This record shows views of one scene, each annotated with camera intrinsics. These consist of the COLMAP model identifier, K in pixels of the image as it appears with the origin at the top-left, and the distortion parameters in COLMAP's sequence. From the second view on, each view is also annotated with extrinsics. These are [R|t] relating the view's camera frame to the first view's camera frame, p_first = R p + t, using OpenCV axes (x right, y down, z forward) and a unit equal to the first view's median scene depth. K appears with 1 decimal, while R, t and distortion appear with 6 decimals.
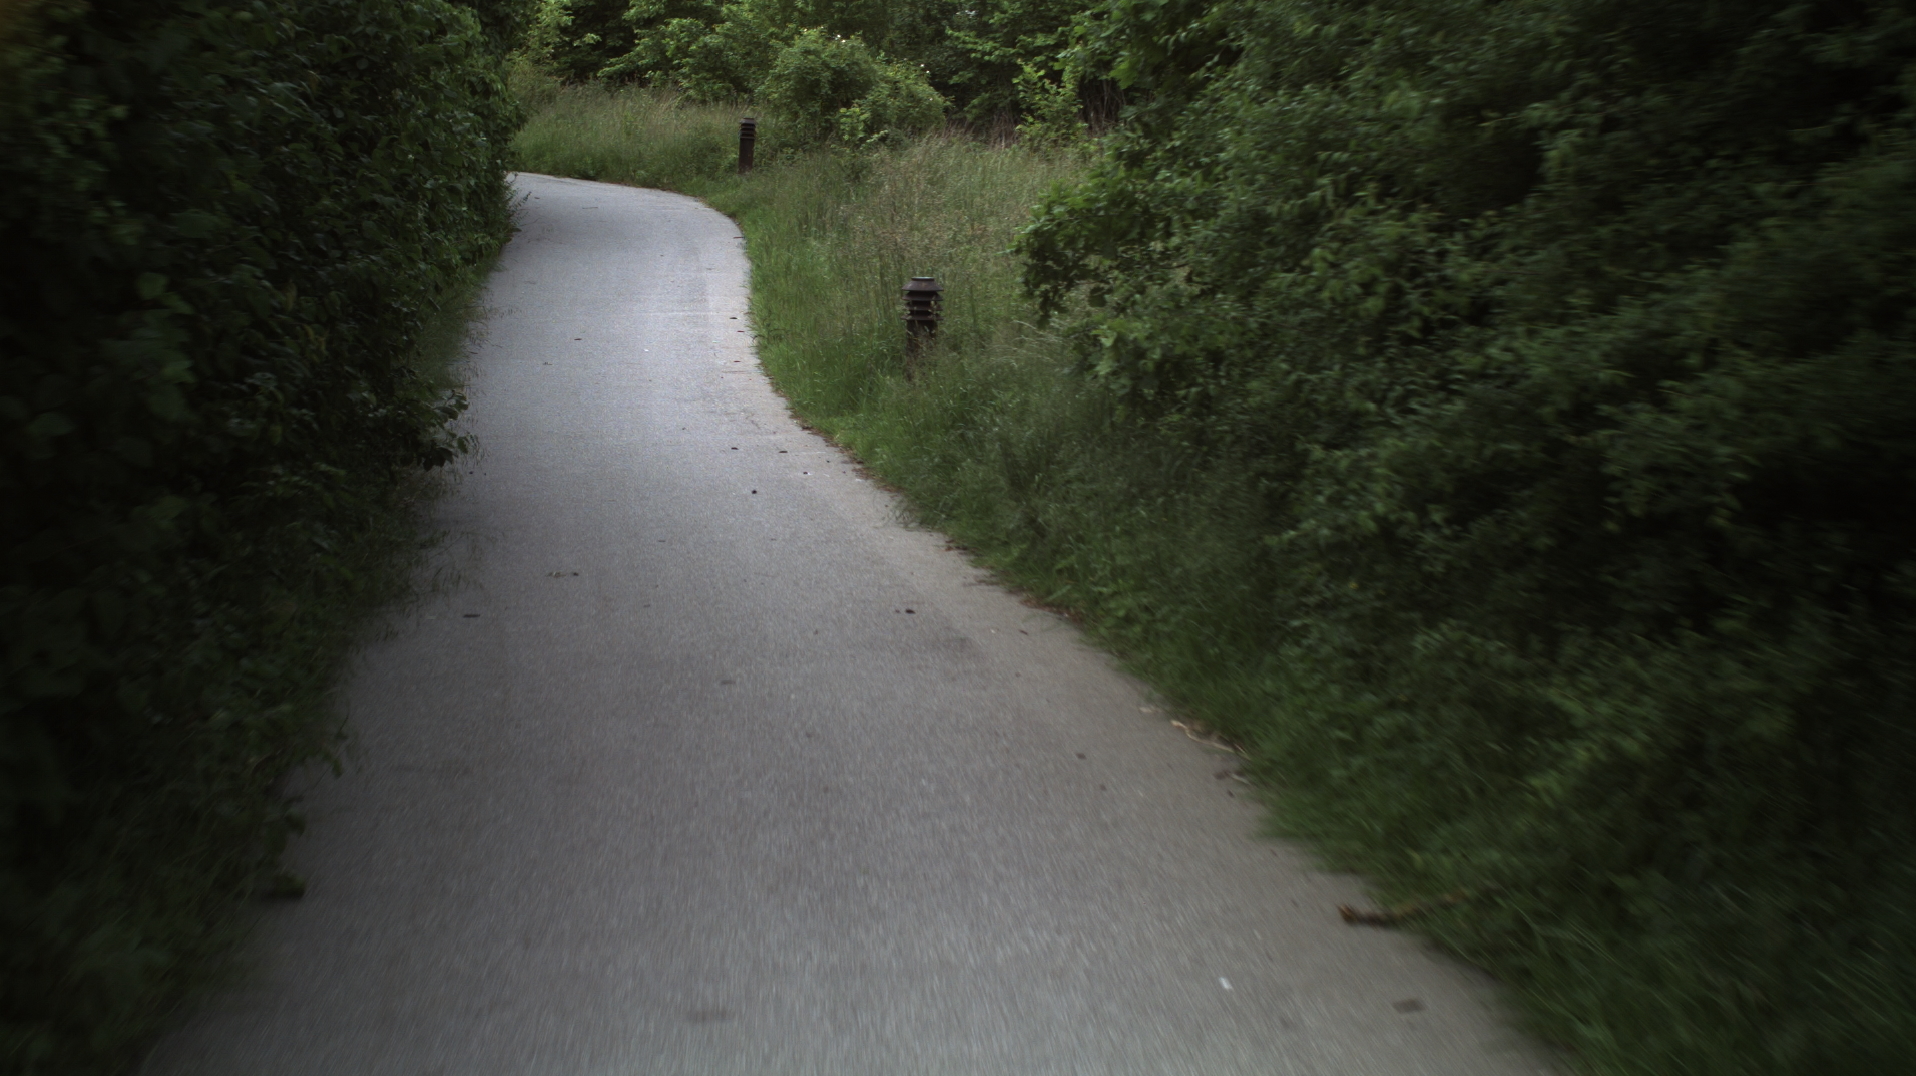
lens RADIAL K [[3443.6, 0, 958.0], [0, 3443.6, 538.0], [0, 0, 1]] dist [-0.252501, 0.073772]
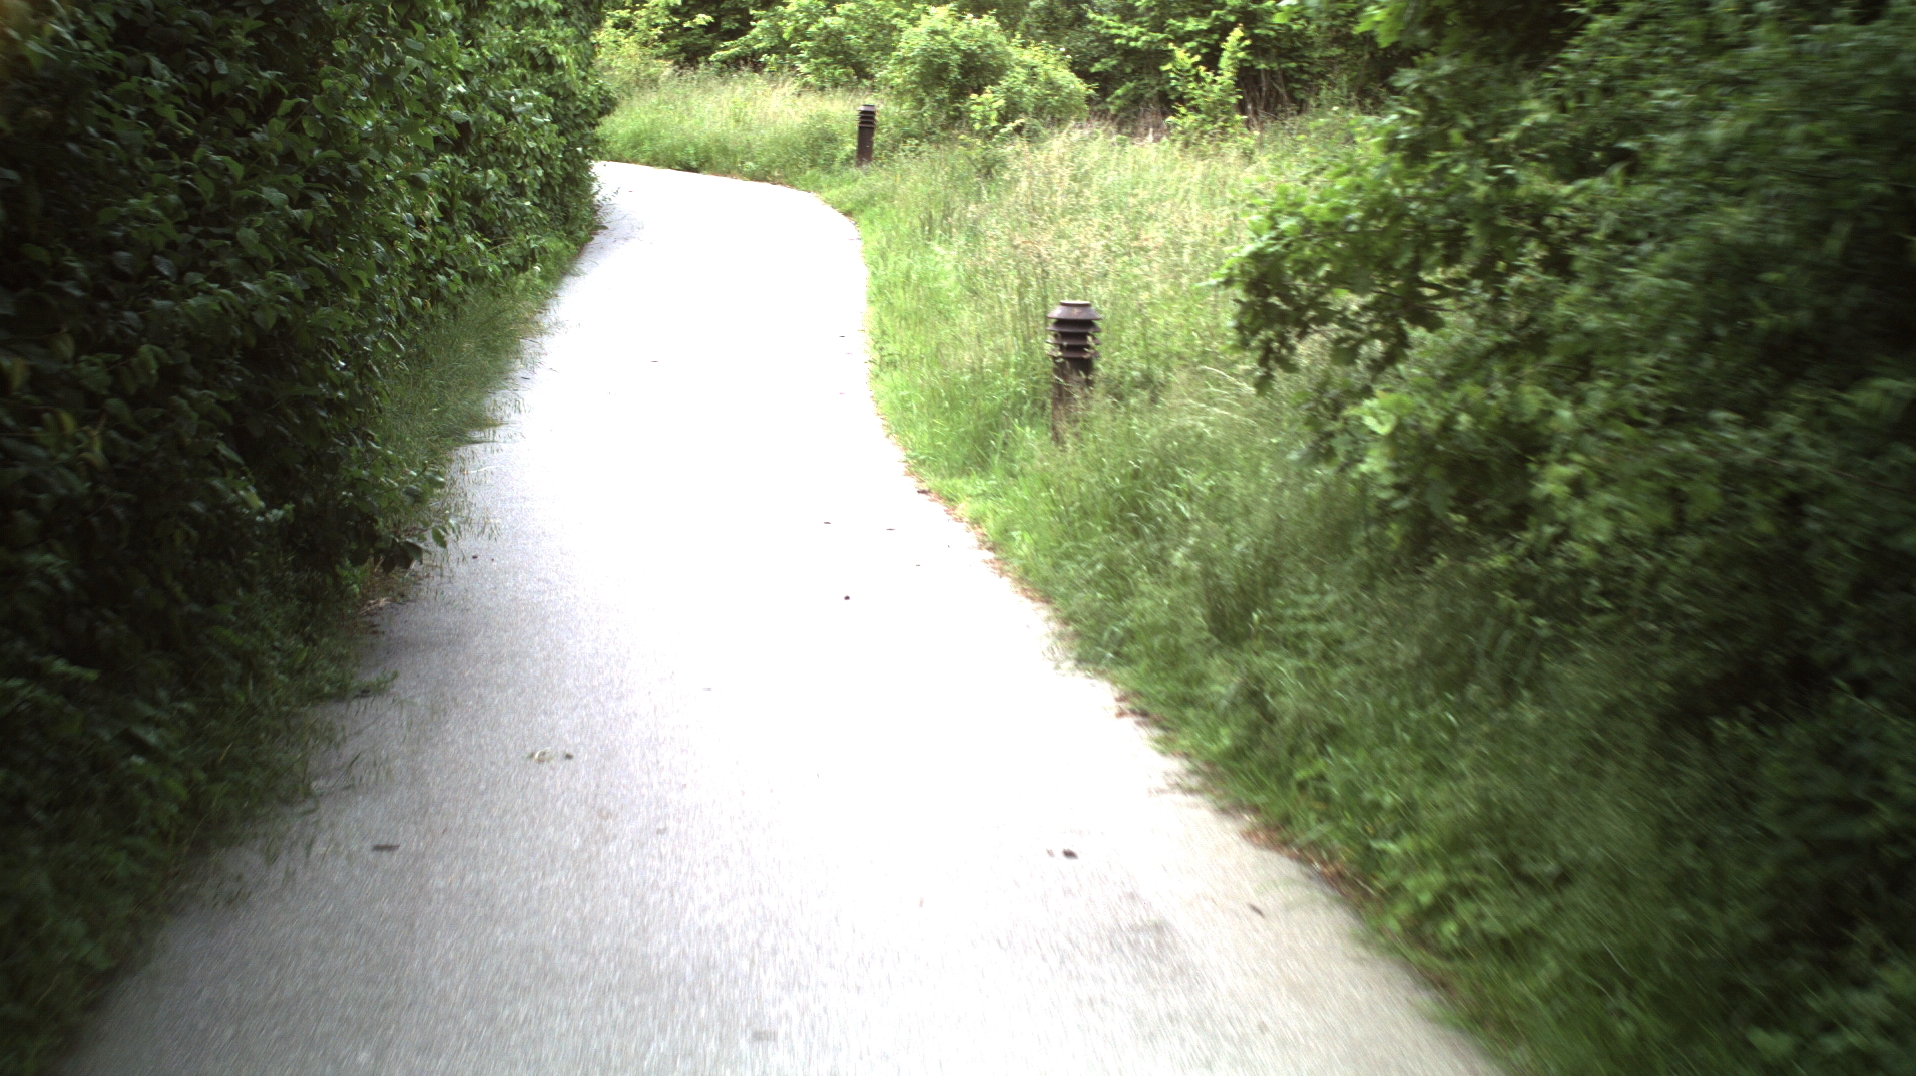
lens RADIAL K [[3443.6, 0, 958.0], [0, 3443.6, 538.0], [0, 0, 1]] dist [-0.252501, 0.073772]
pose [[0.999239, 0.014461, -0.036234, -0.007530], [-0.014423, 0.999895, 0.001294, -0.022753], [0.036249, -0.000770, 0.999342, 0.220230]]
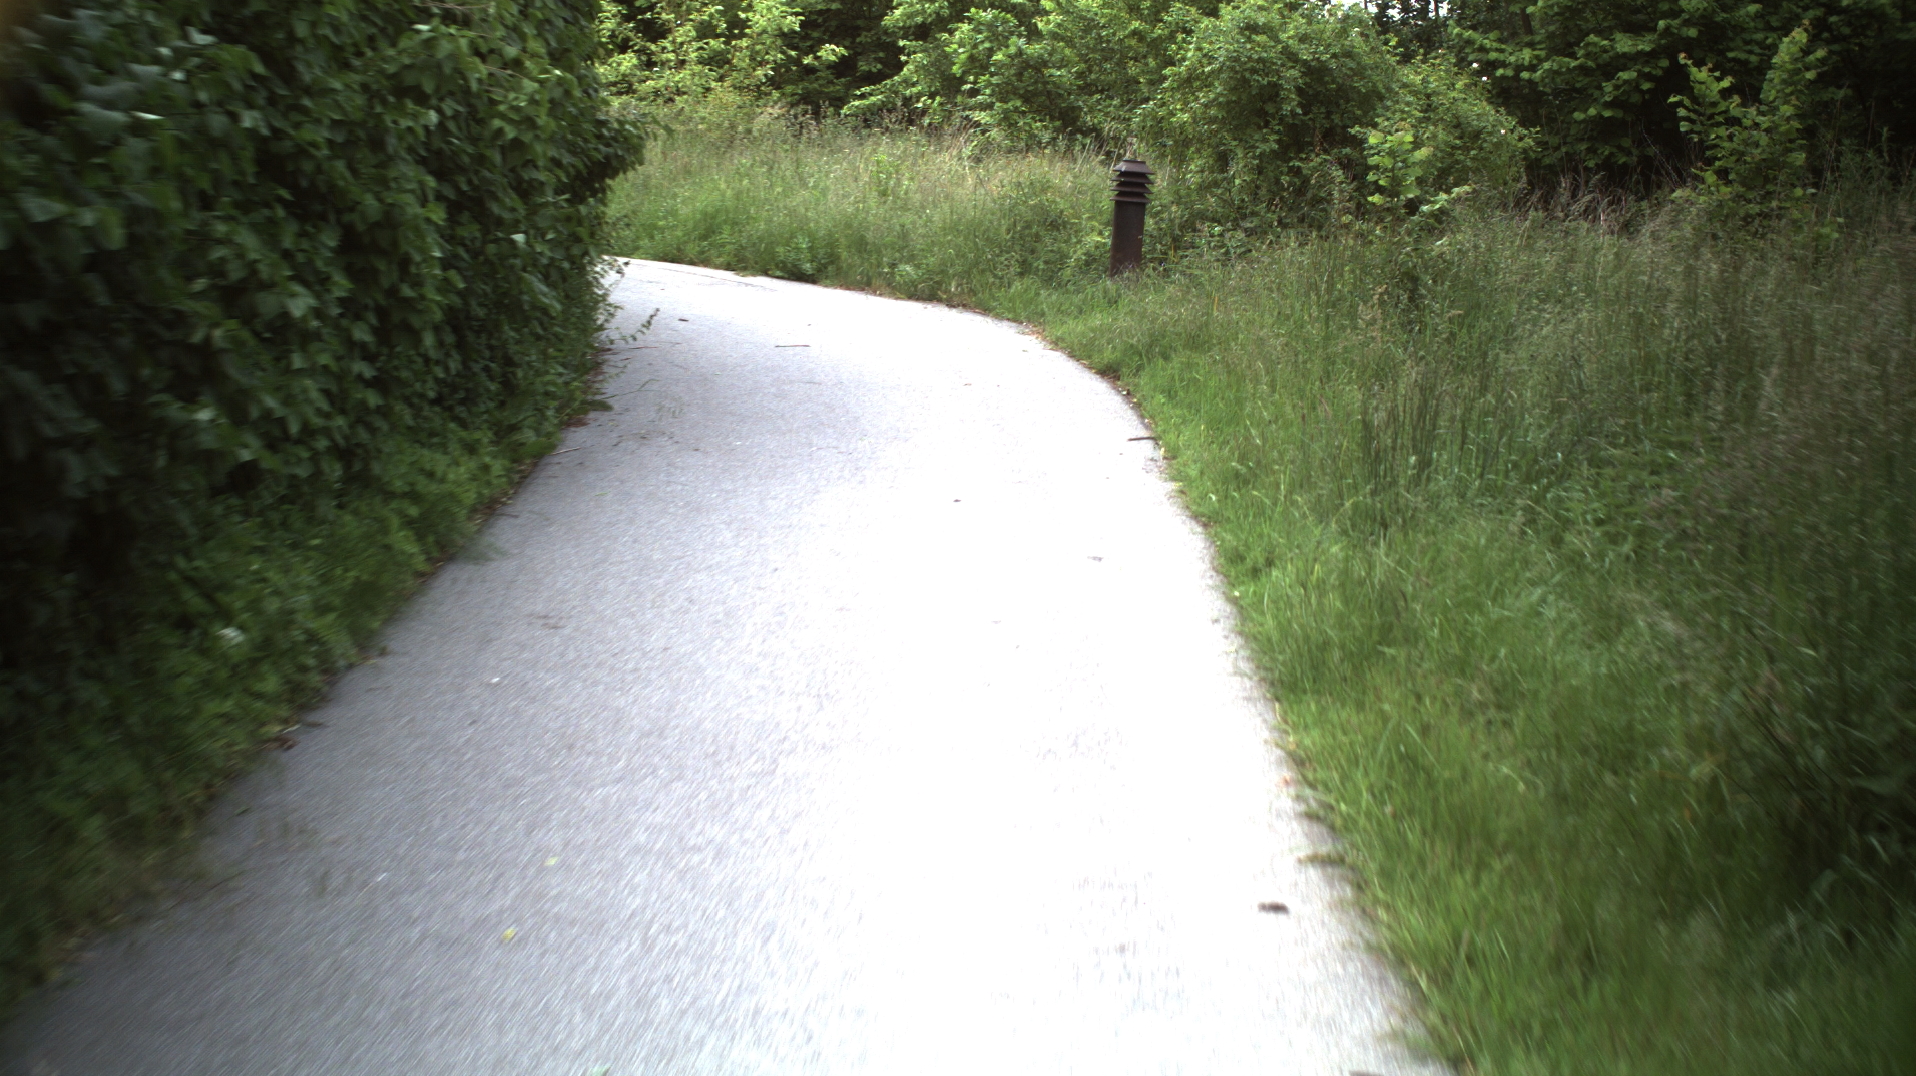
lens RADIAL K [[3443.6, 0, 958.0], [0, 3443.6, 538.0], [0, 0, 1]] dist [-0.252501, 0.073772]
pose [[0.996909, 0.020410, -0.075868, -0.100789], [-0.022426, 0.999415, -0.025810, -0.120021], [0.075297, 0.027431, 0.996784, 1.100146]]
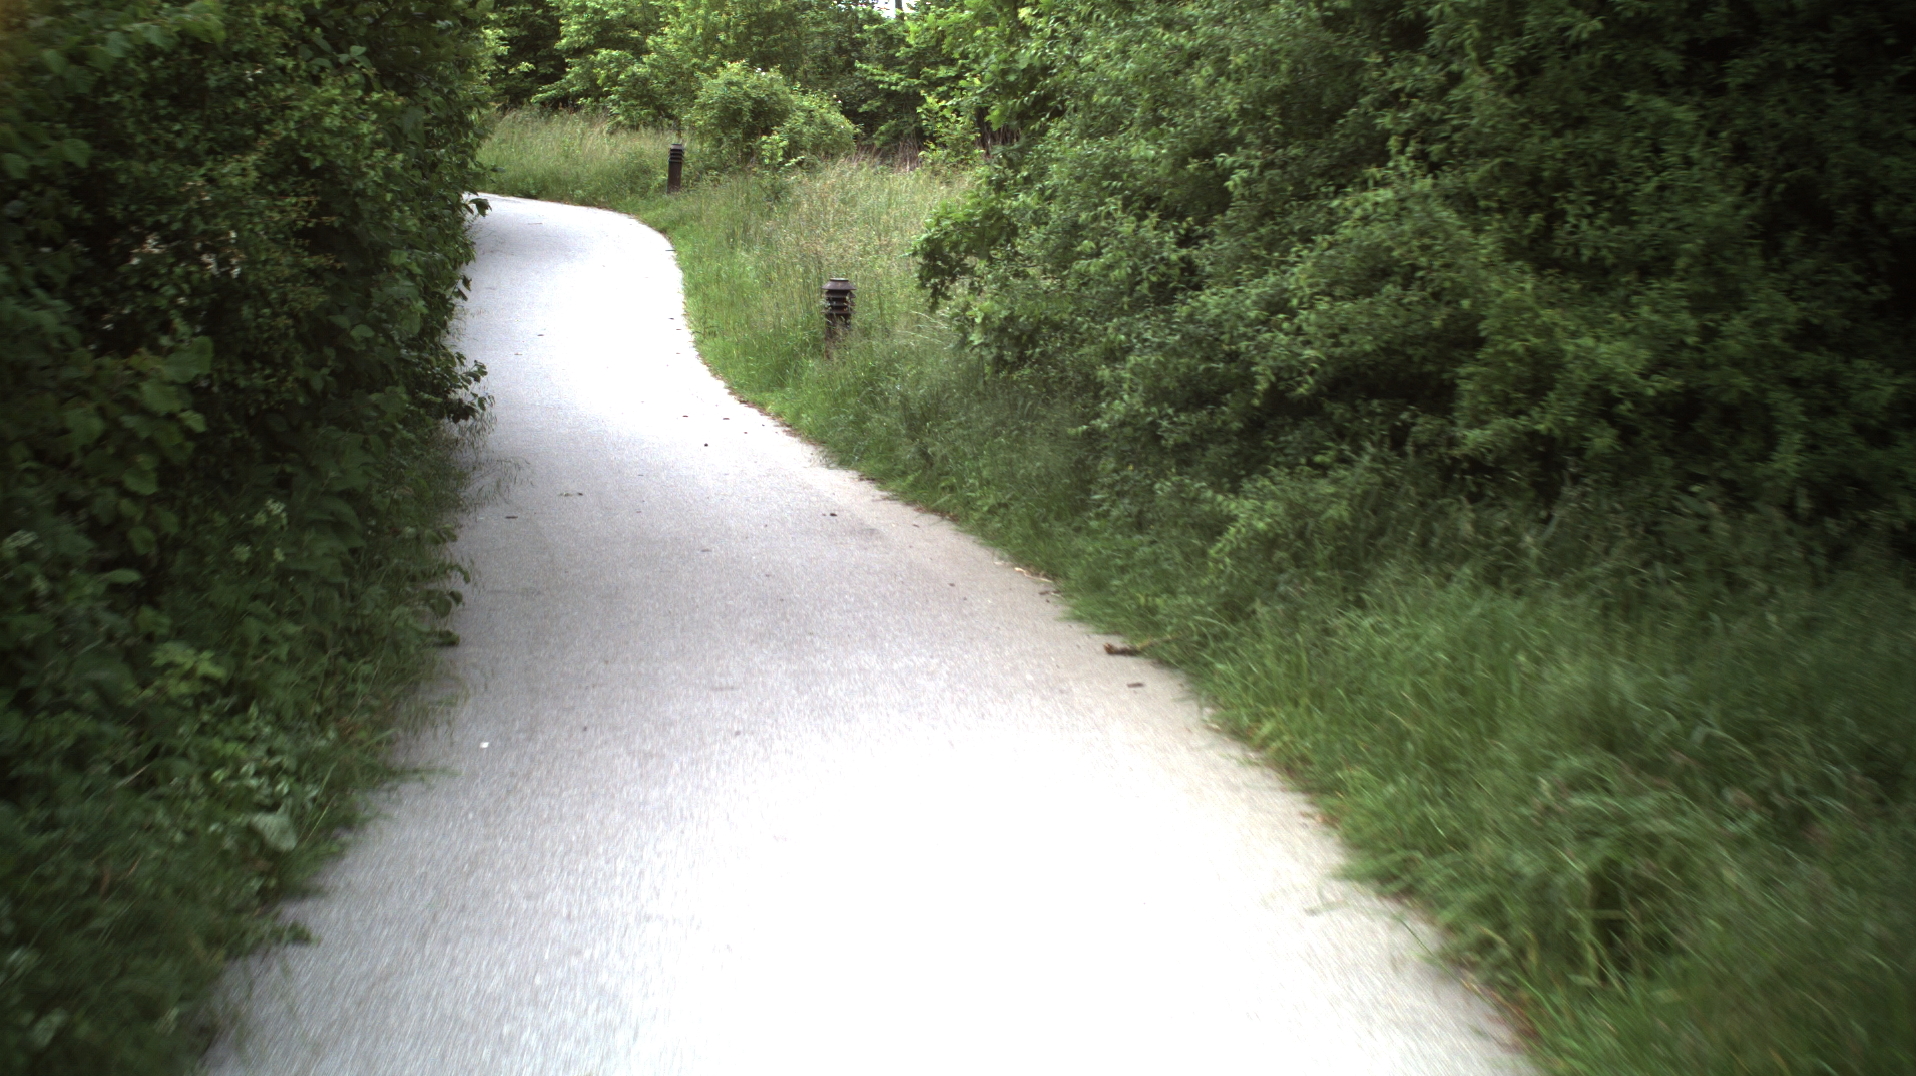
lens RADIAL K [[3443.6, 0, 958.0], [0, 3443.6, 538.0], [0, 0, 1]] dist [-0.252501, 0.073772]
pose [[0.999623, 0.002736, 0.027332, -0.001046], [-0.002571, 0.999978, -0.006097, 0.023434], [-0.027348, 0.006025, 0.999608, -0.221093]]
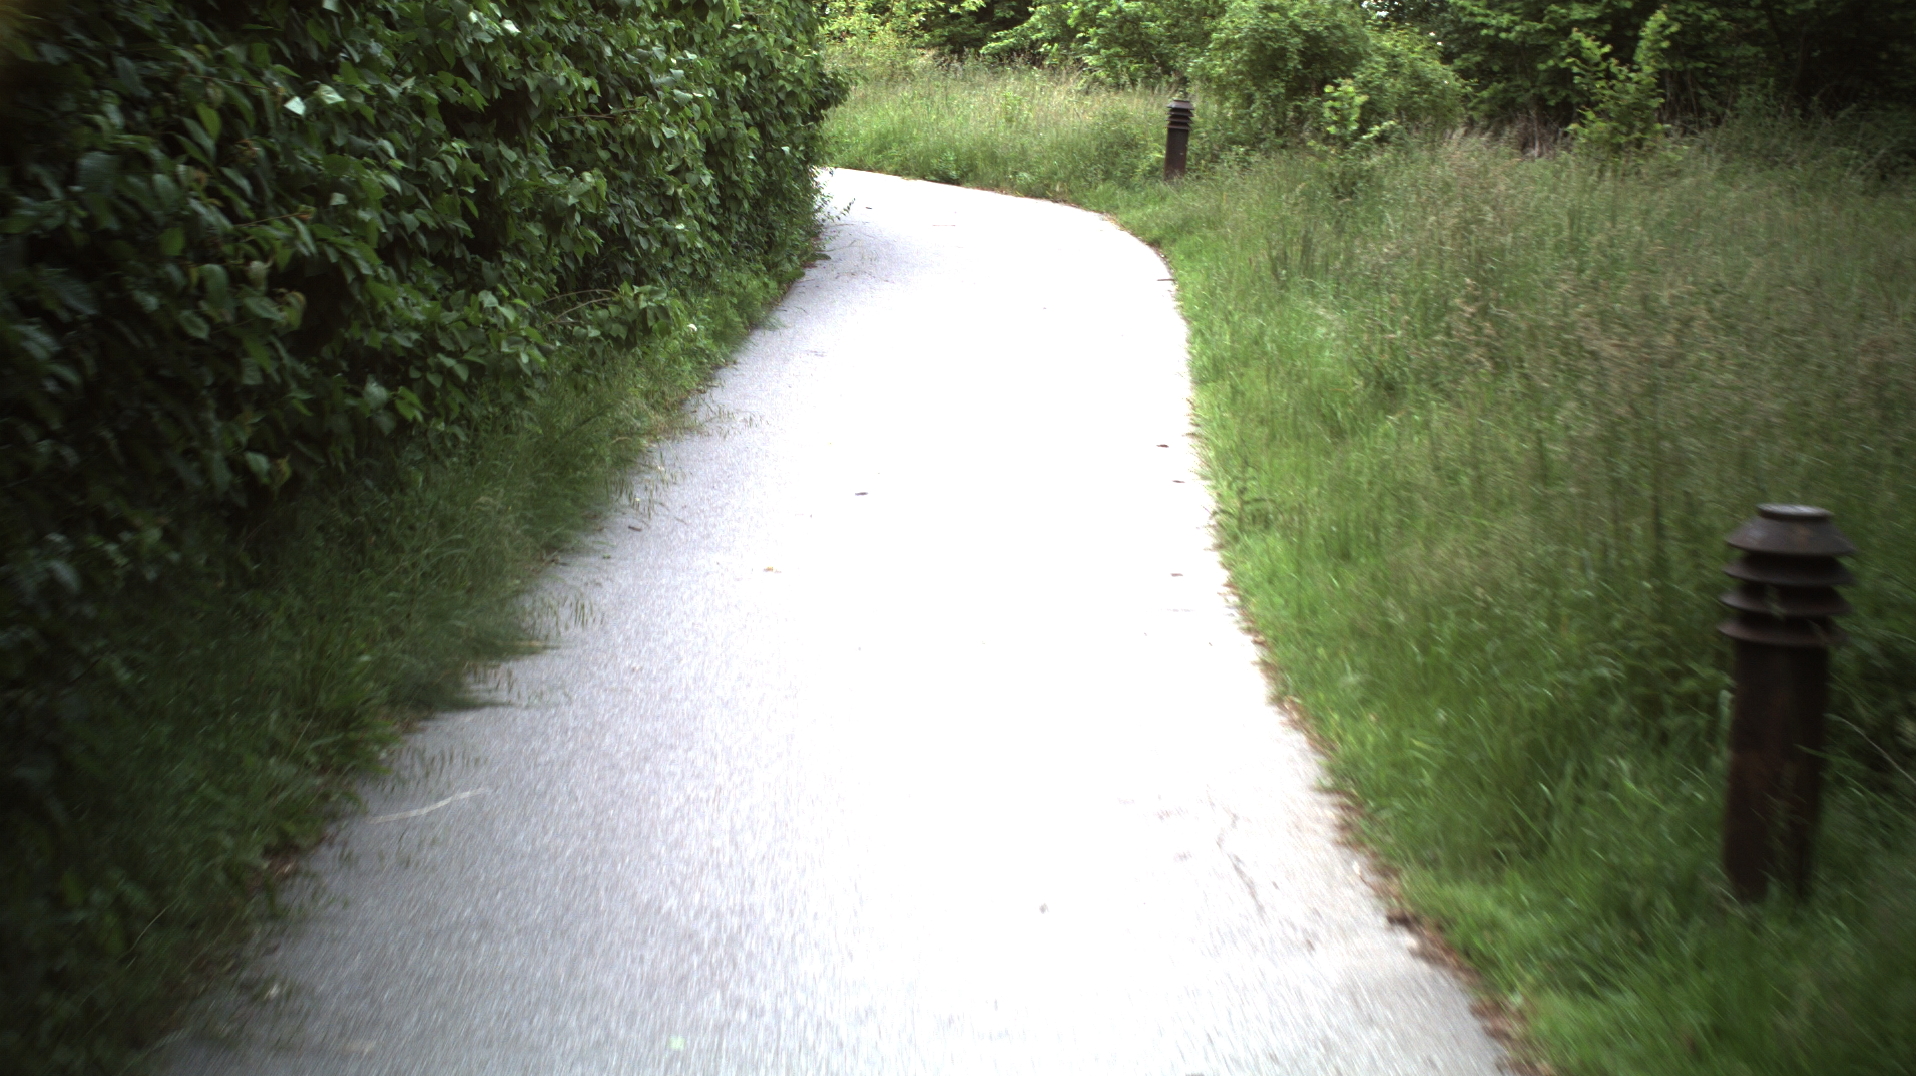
lens RADIAL K [[3443.6, 0, 958.0], [0, 3443.6, 538.0], [0, 0, 1]] dist [-0.252501, 0.073772]
pose [[0.992814, 0.035955, -0.114142, -0.050742], [-0.036358, 0.999338, -0.001449, -0.068479], [0.114014, 0.005589, 0.993463, 0.662843]]
